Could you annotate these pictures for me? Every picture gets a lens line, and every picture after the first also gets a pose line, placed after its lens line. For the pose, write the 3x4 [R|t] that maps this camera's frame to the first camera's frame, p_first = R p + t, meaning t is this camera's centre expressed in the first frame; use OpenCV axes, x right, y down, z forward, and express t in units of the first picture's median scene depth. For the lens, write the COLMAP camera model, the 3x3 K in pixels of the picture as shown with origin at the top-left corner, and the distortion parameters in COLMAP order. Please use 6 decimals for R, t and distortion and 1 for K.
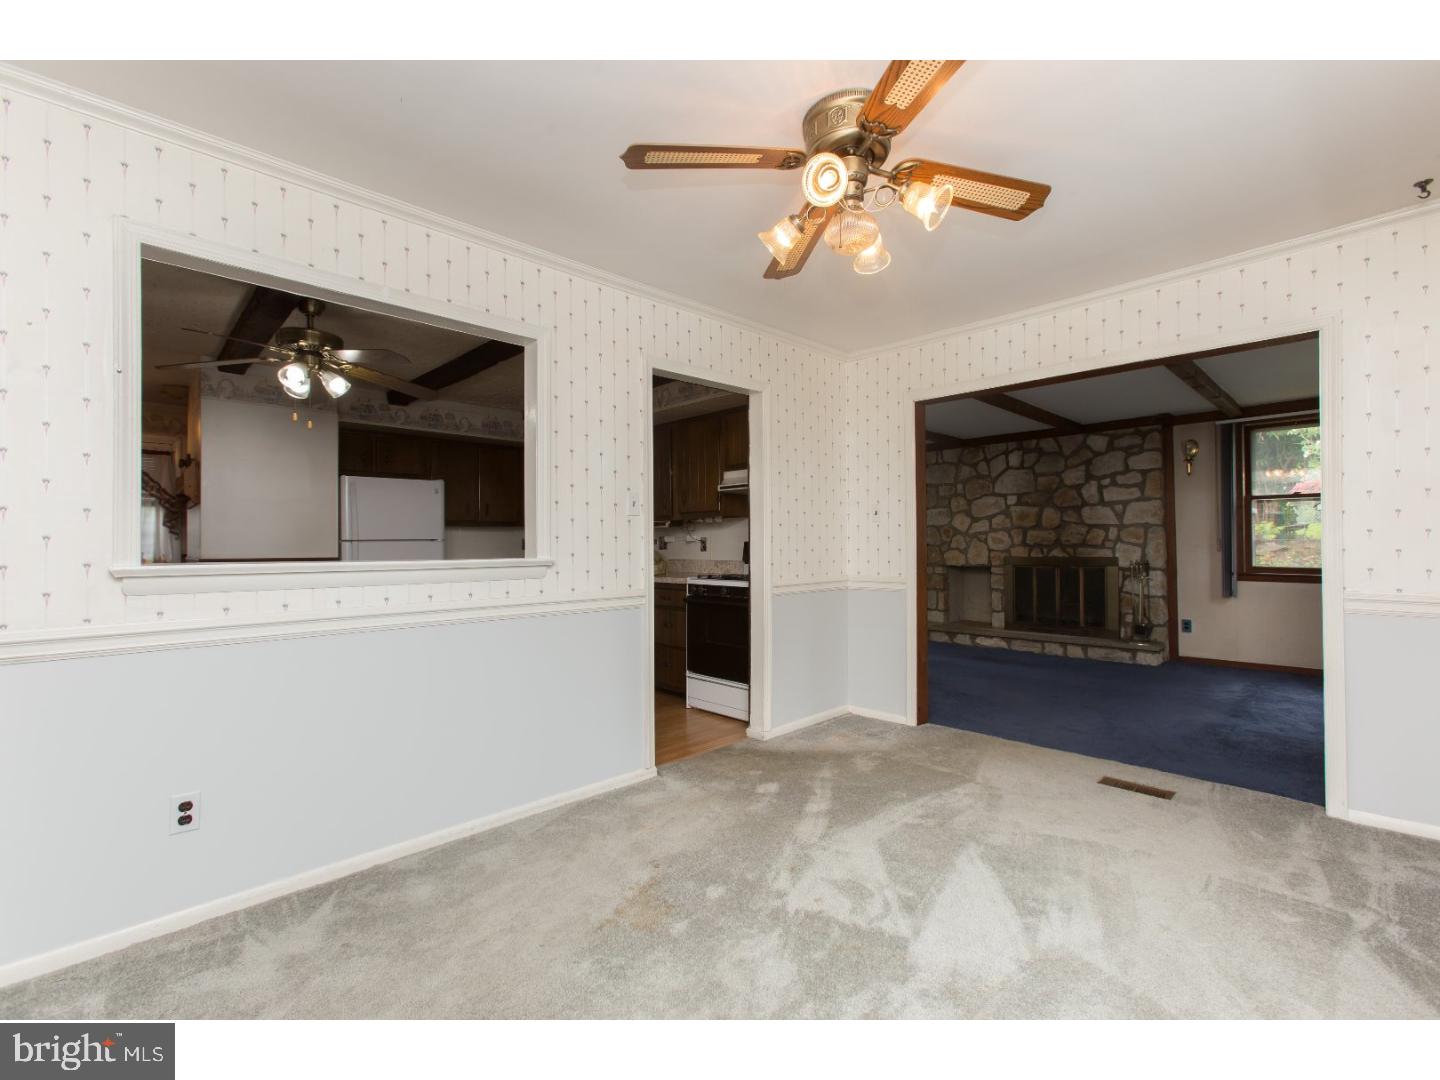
lens RADIAL K [[650.5, 0, 721.5], [0, 650.5, 536.9], [0, 0, 1]] dist [-0.004921, 0.007581]
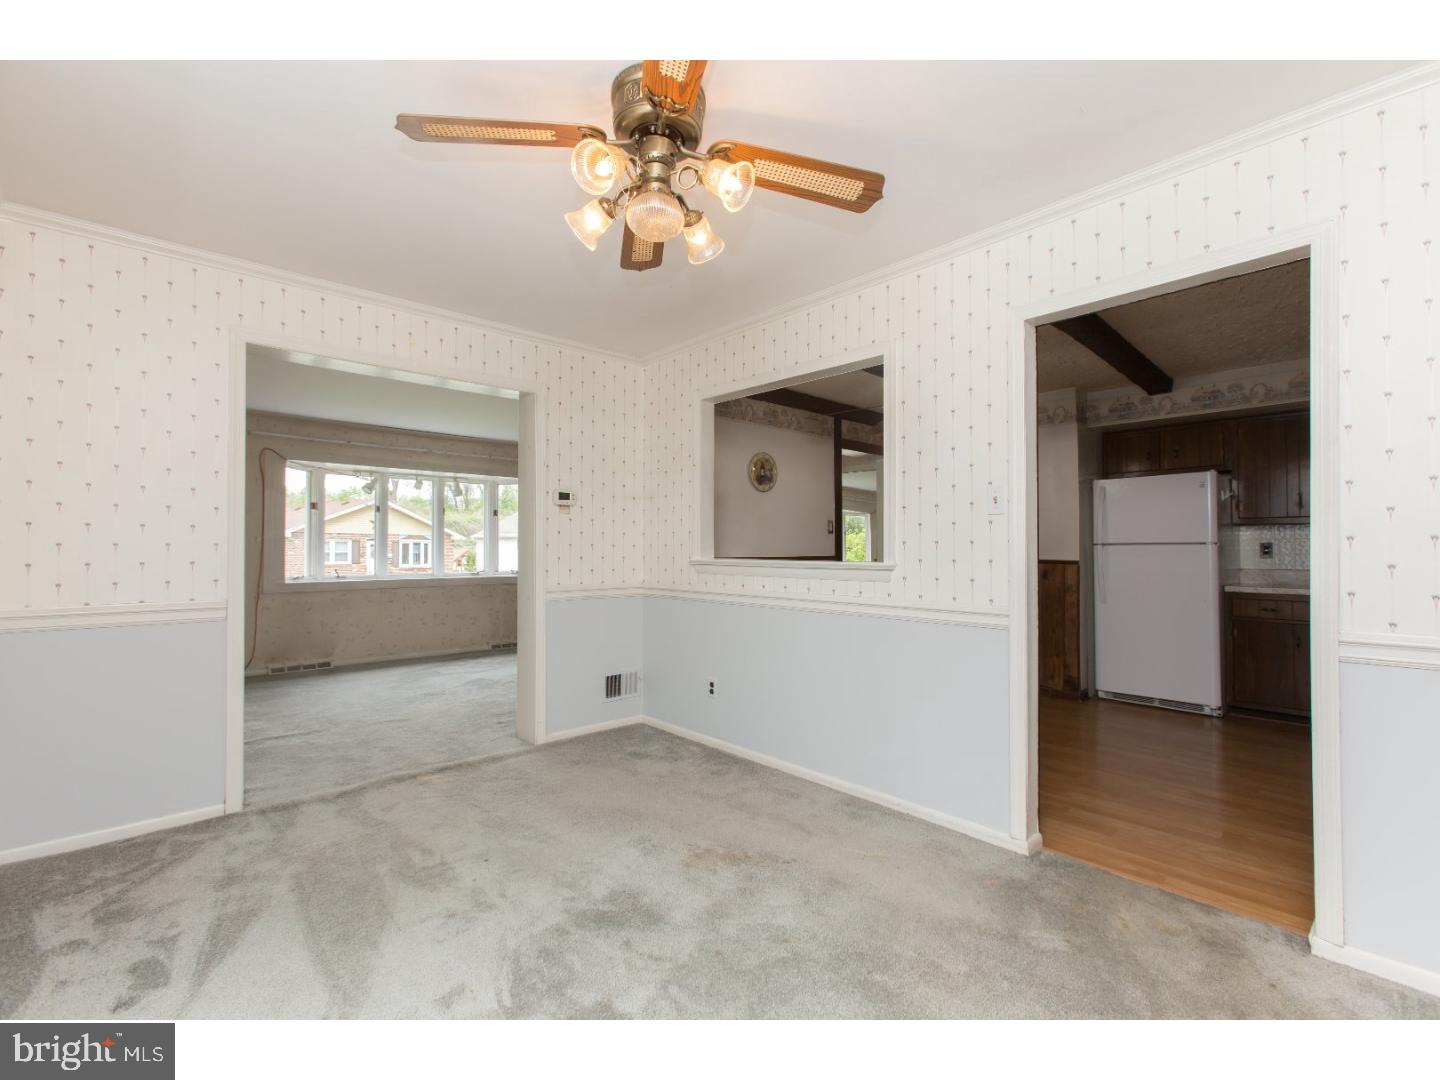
lens RADIAL K [[650.5, 0, 712.0], [0, 650.5, 525.1], [0, 0, 1]] dist [-0.004921, 0.007581]
pose [[-0.044578, -0.031570, -0.998507, 0.430675], [0.010314, 0.999433, -0.032060, 0.001583], [0.998953, -0.011728, -0.044227, 0.422155]]
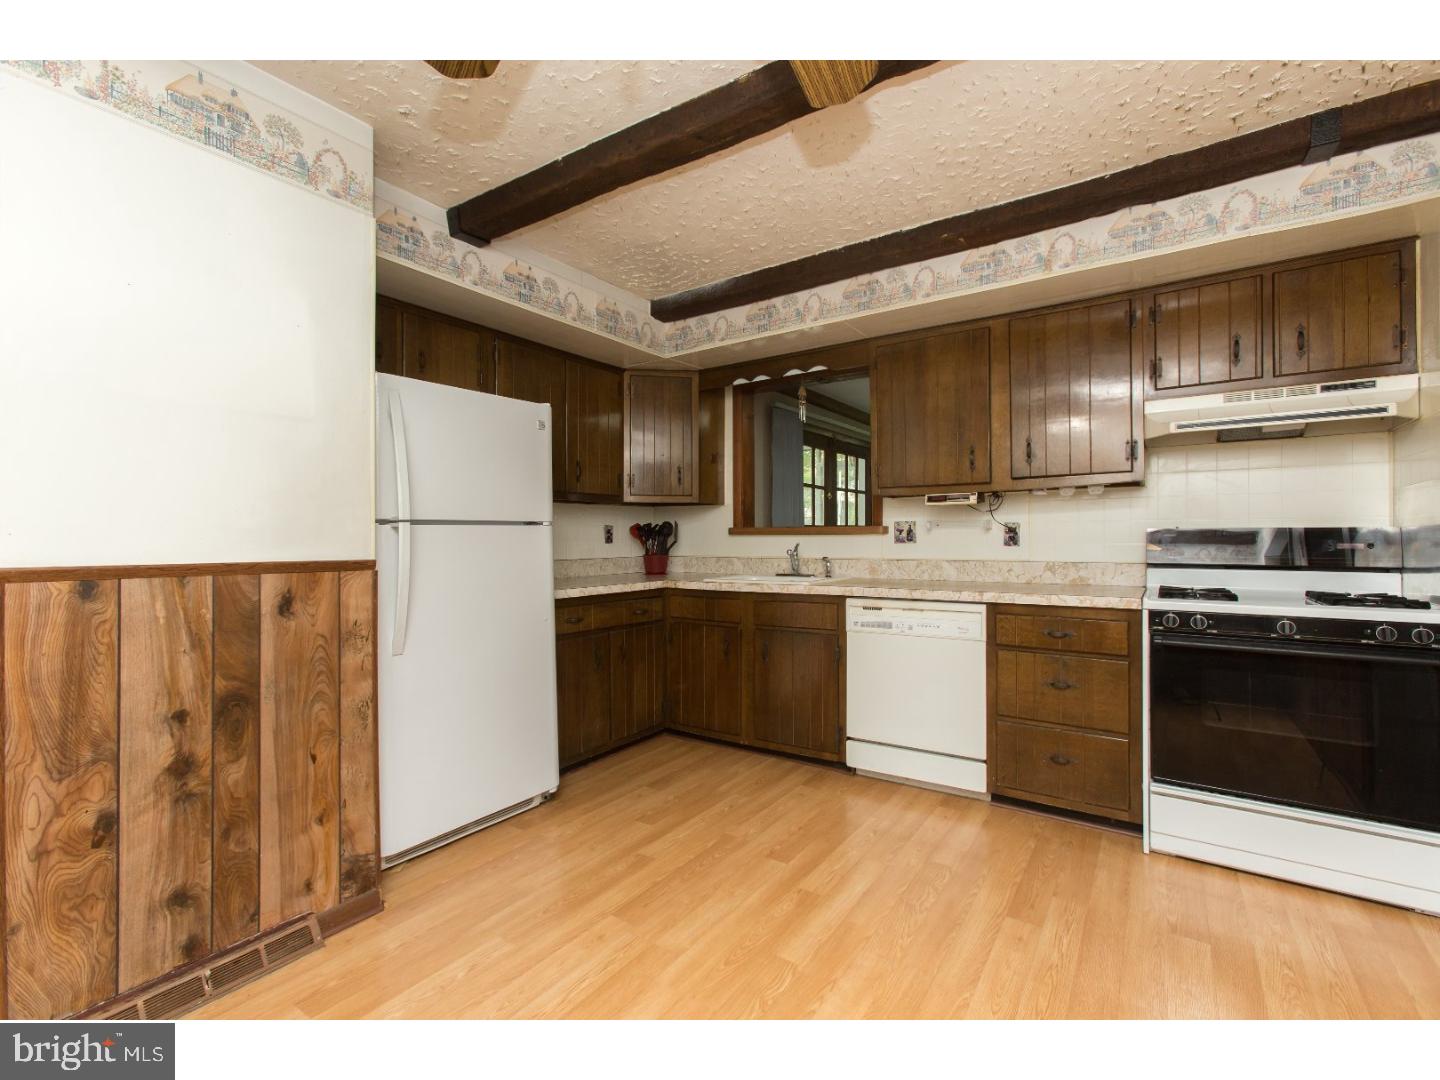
lens RADIAL K [[650.5, 0, 722.5], [0, 650.5, 537.2], [0, 0, 1]] dist [-0.004921, 0.007581]
pose [[0.978029, 0.002016, 0.208458, -0.419620], [-0.004469, 0.999926, 0.011298, 0.009496], [-0.208420, -0.011981, 0.977966, 0.495754]]
